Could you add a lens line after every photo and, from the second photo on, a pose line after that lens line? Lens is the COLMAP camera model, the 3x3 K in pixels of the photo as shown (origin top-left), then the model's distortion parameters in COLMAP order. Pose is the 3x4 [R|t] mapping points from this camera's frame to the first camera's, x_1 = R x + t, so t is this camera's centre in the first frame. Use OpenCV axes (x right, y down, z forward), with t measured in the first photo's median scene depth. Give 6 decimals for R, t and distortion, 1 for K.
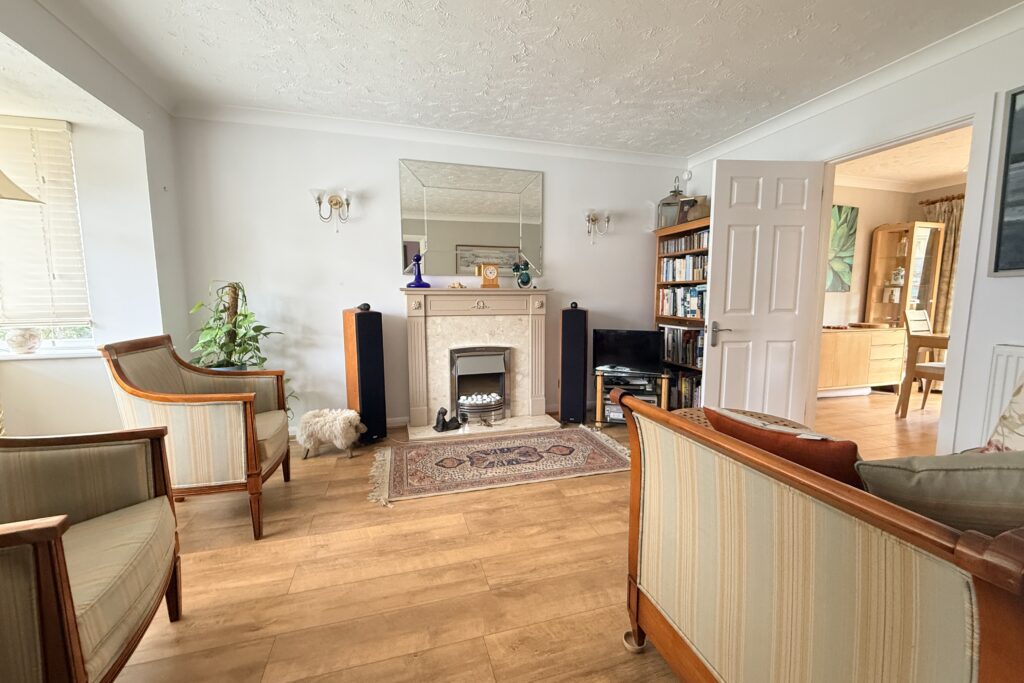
lens RADIAL K [[409.0, 0, 509.5], [0, 409.0, 339.3], [0, 0, 1]] dist [-0.000217, 0.000494]
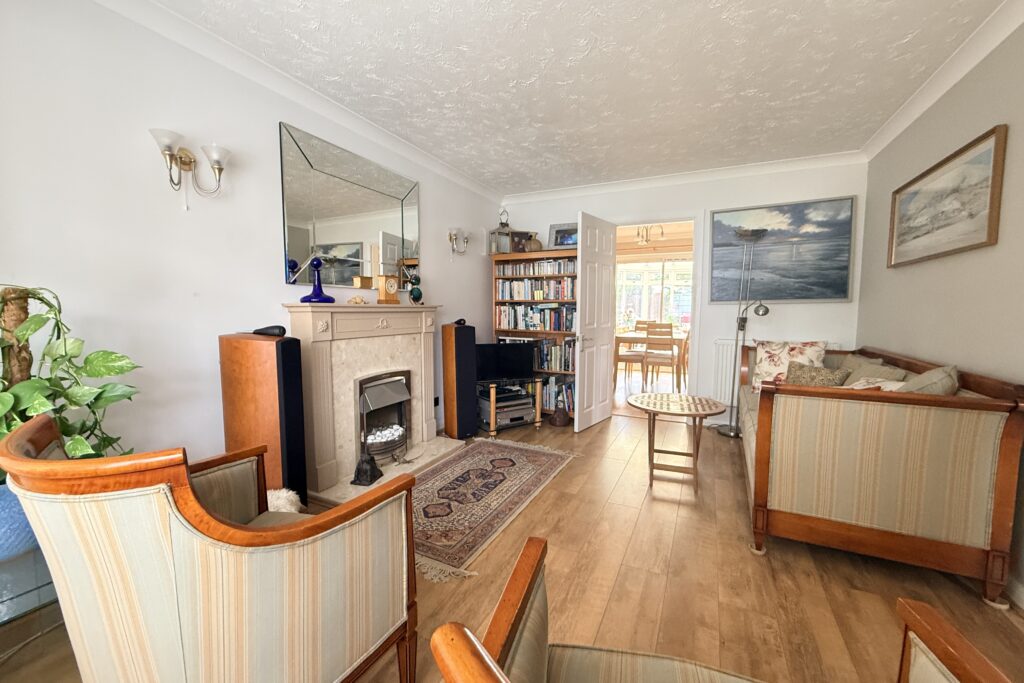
lens RADIAL K [[409.0, 0, 508.4], [0, 409.0, 339.3], [0, 0, 1]] dist [-0.000217, 0.000494]
pose [[0.674749, -0.050475, 0.736319, -0.530265], [0.069909, 0.997544, 0.004319, -0.038045], [-0.734729, 0.048561, 0.676621, 0.239963]]
